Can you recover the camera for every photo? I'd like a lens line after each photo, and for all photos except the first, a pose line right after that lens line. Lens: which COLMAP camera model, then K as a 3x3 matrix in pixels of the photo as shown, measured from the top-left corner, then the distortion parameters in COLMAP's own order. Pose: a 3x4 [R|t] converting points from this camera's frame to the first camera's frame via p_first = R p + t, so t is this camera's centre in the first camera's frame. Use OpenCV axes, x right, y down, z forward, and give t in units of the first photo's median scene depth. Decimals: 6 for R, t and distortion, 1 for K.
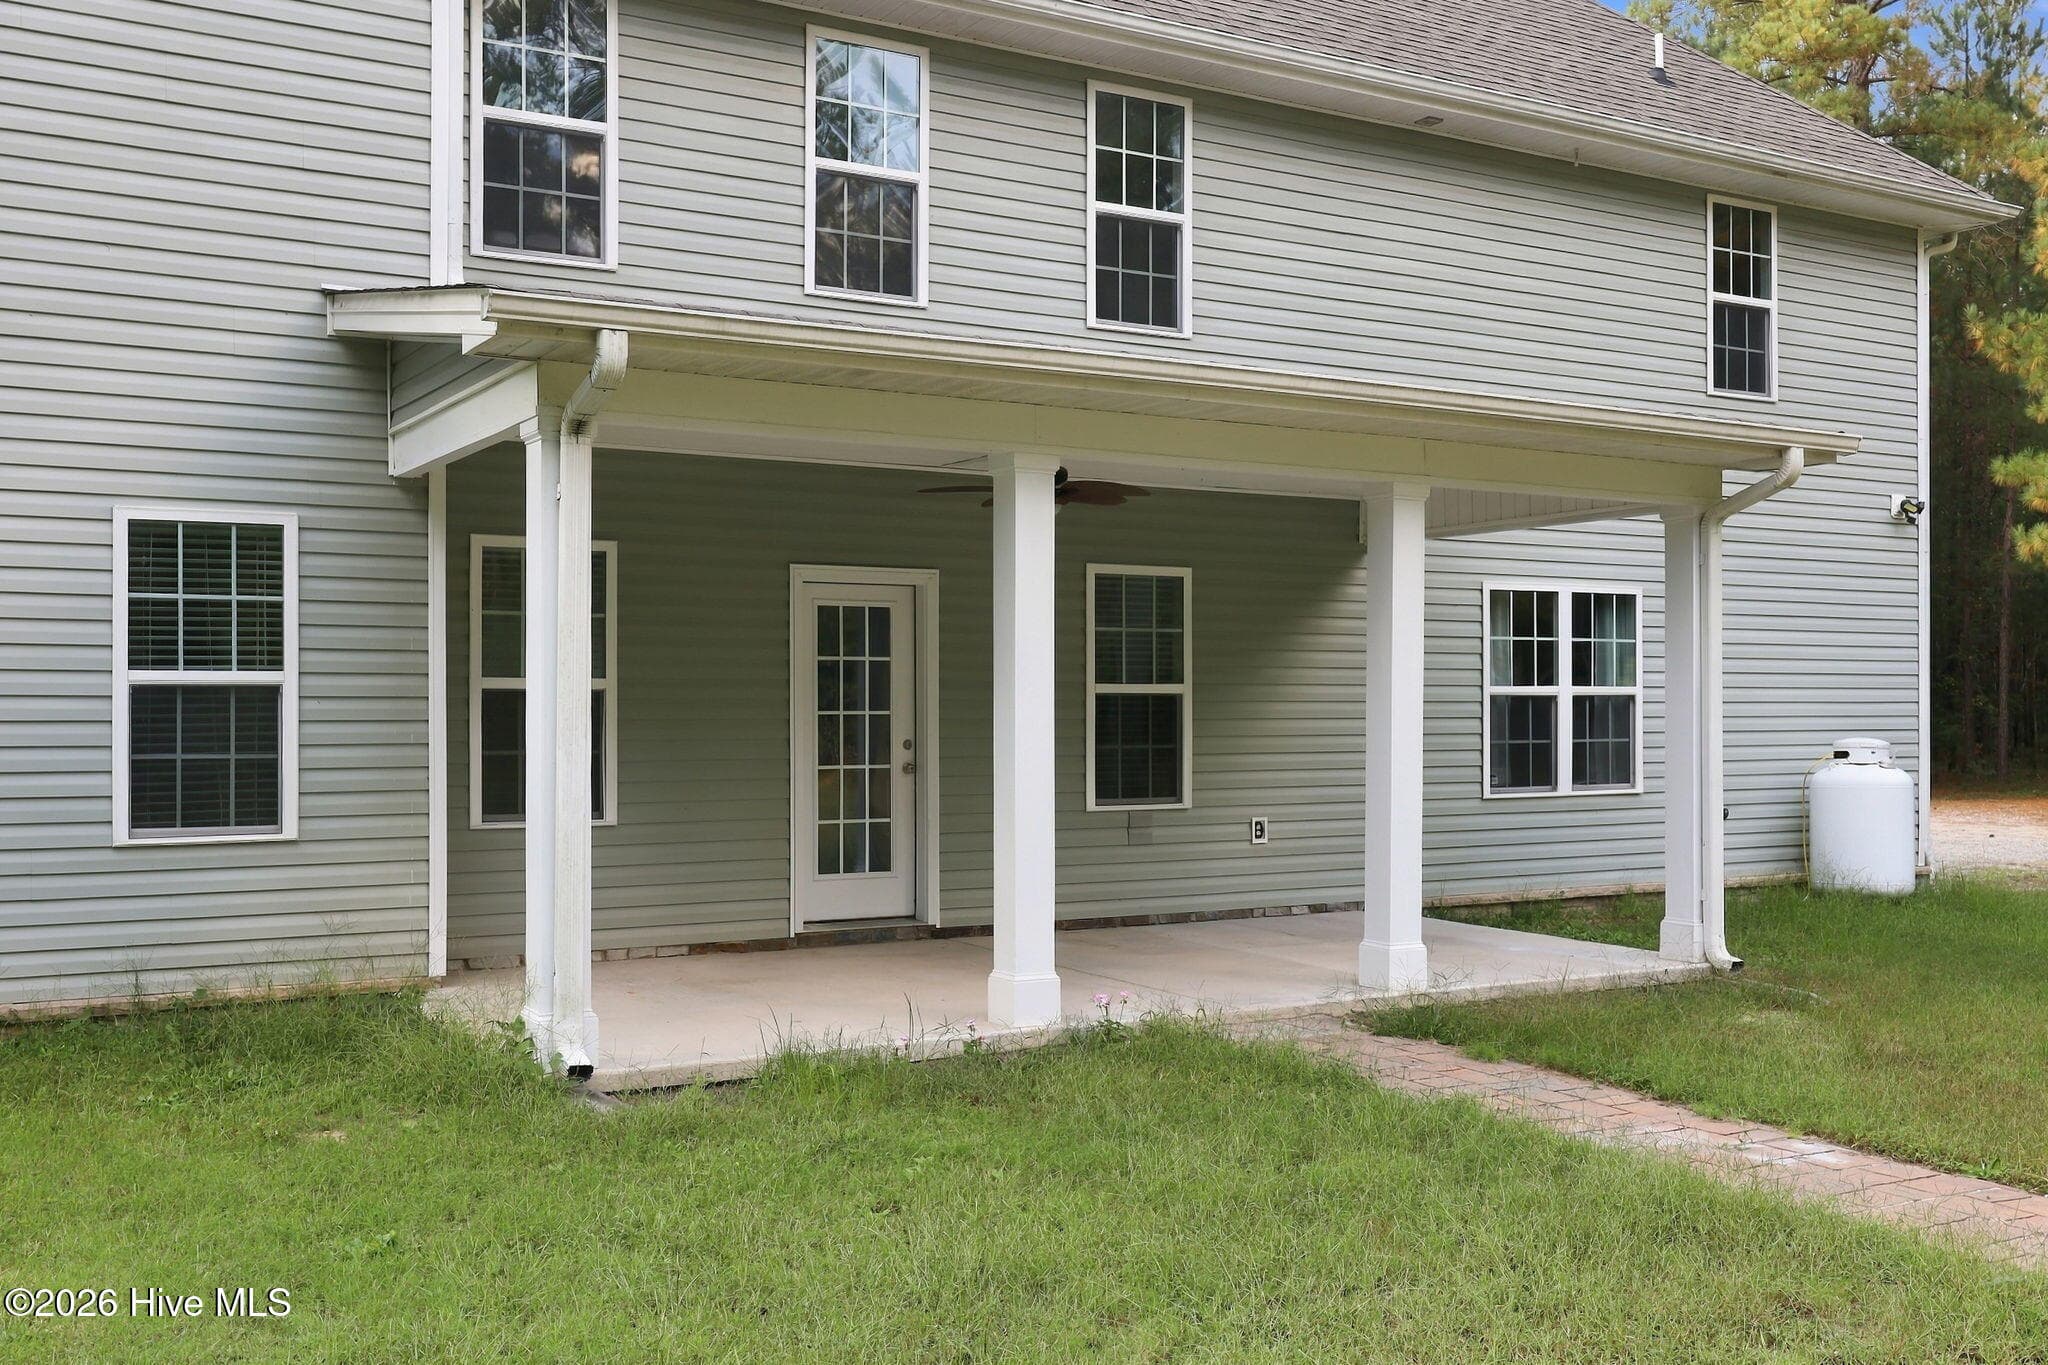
lens RADIAL K [[1954.2, 0, 1024.0], [0, 1954.2, 682.5], [0, 0, 1]] dist [0.059633, -0.002814]
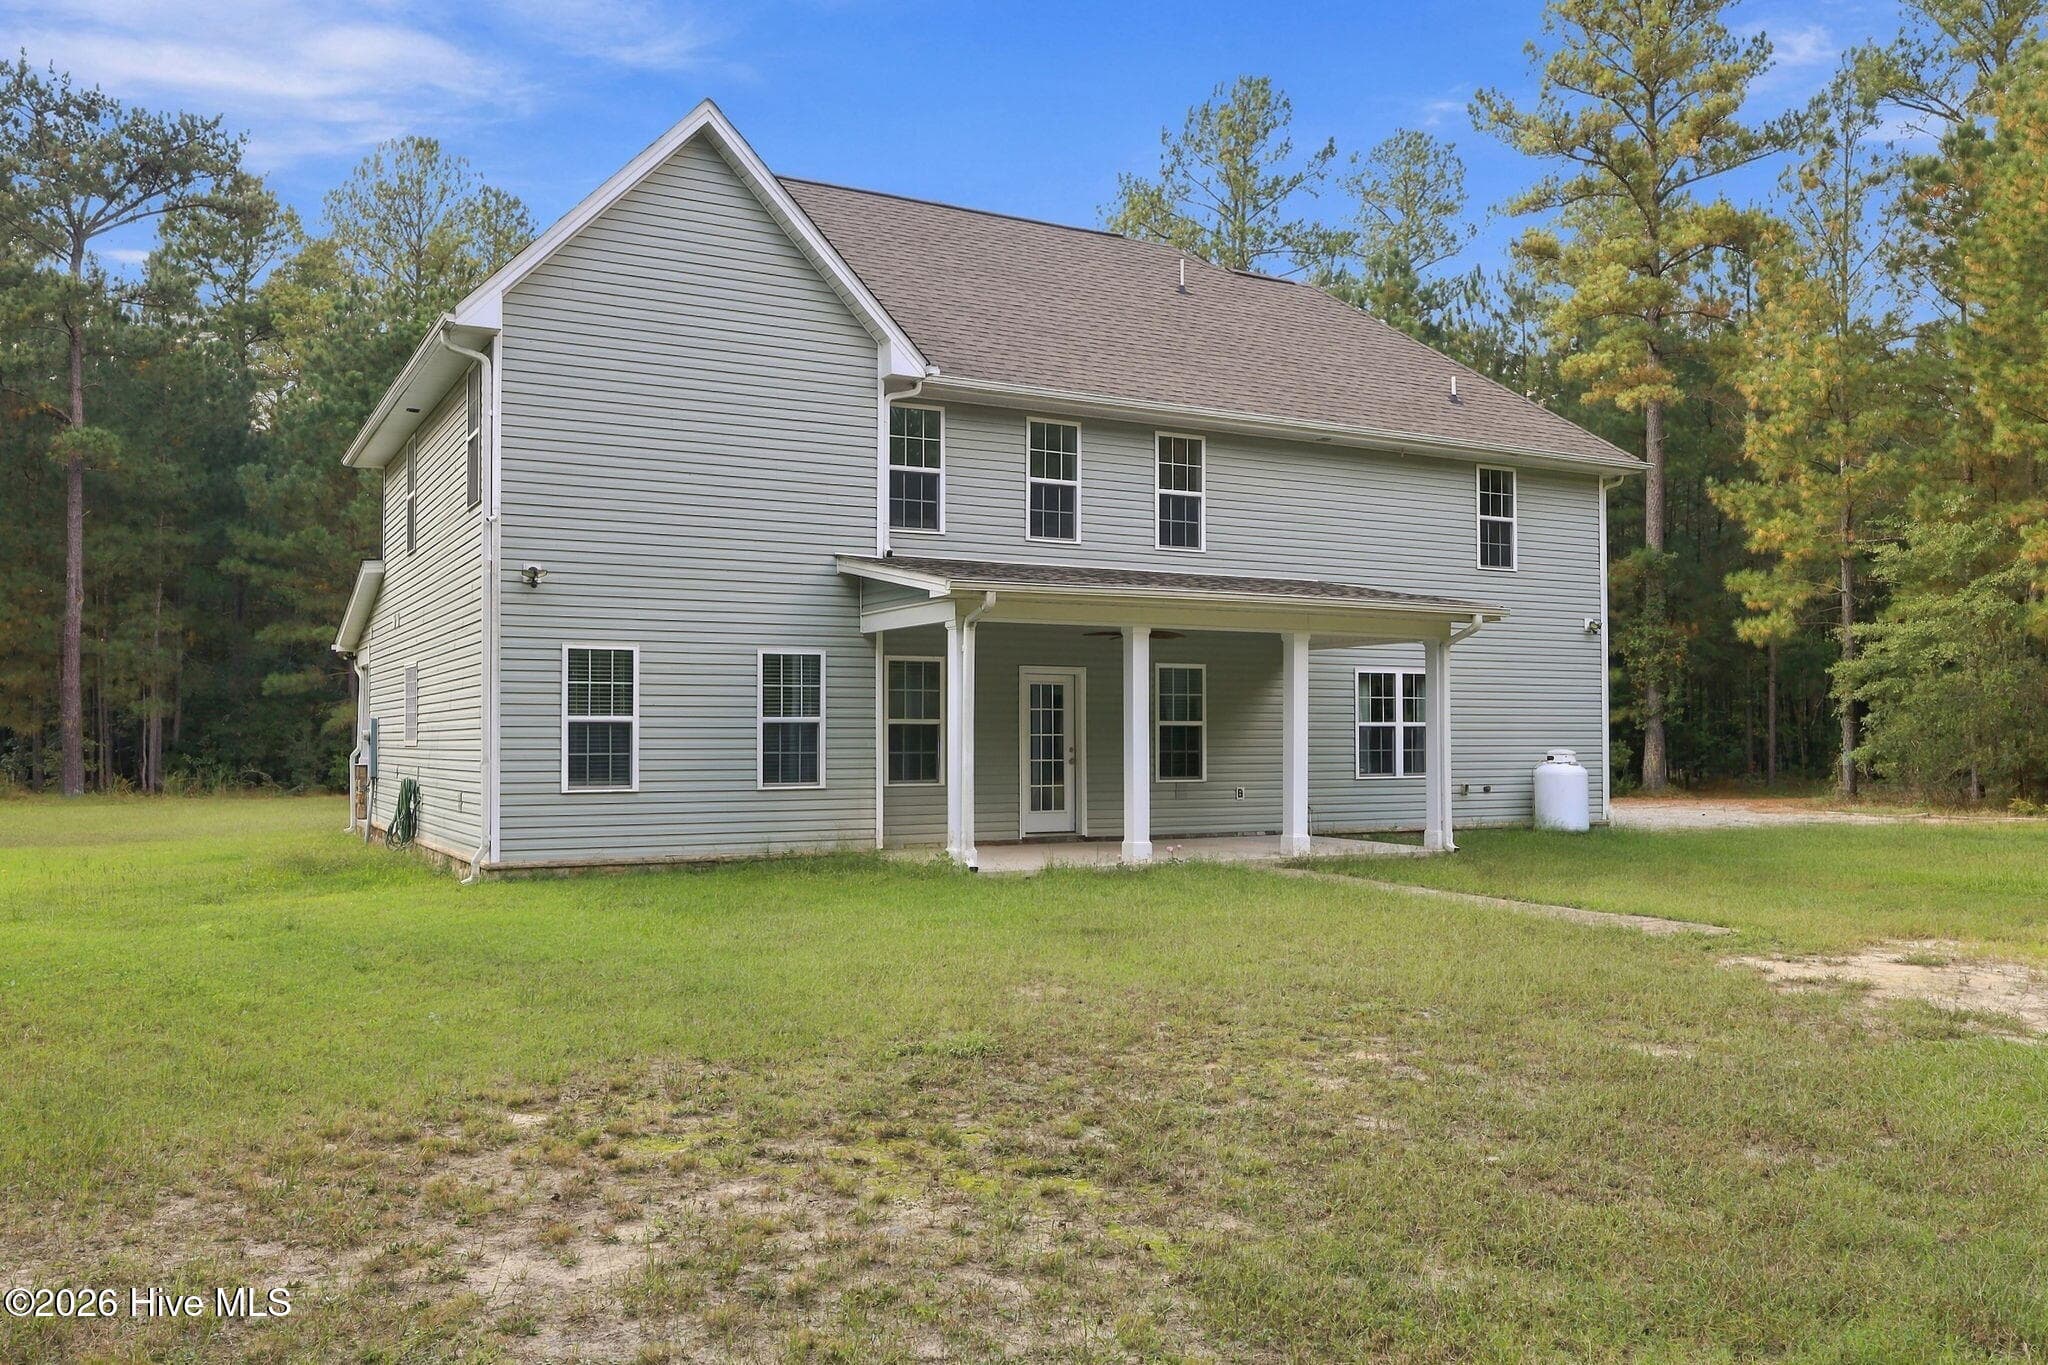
lens RADIAL K [[1571.9, 0, 1024.0], [0, 1571.9, 682.5], [0, 0, 1]] dist [0.095130, 0.000898]
pose [[0.999557, -0.002325, -0.029657, -0.056900], [0.001654, 0.999743, -0.022616, -0.002682], [0.029702, 0.022557, 0.999304, -0.661393]]
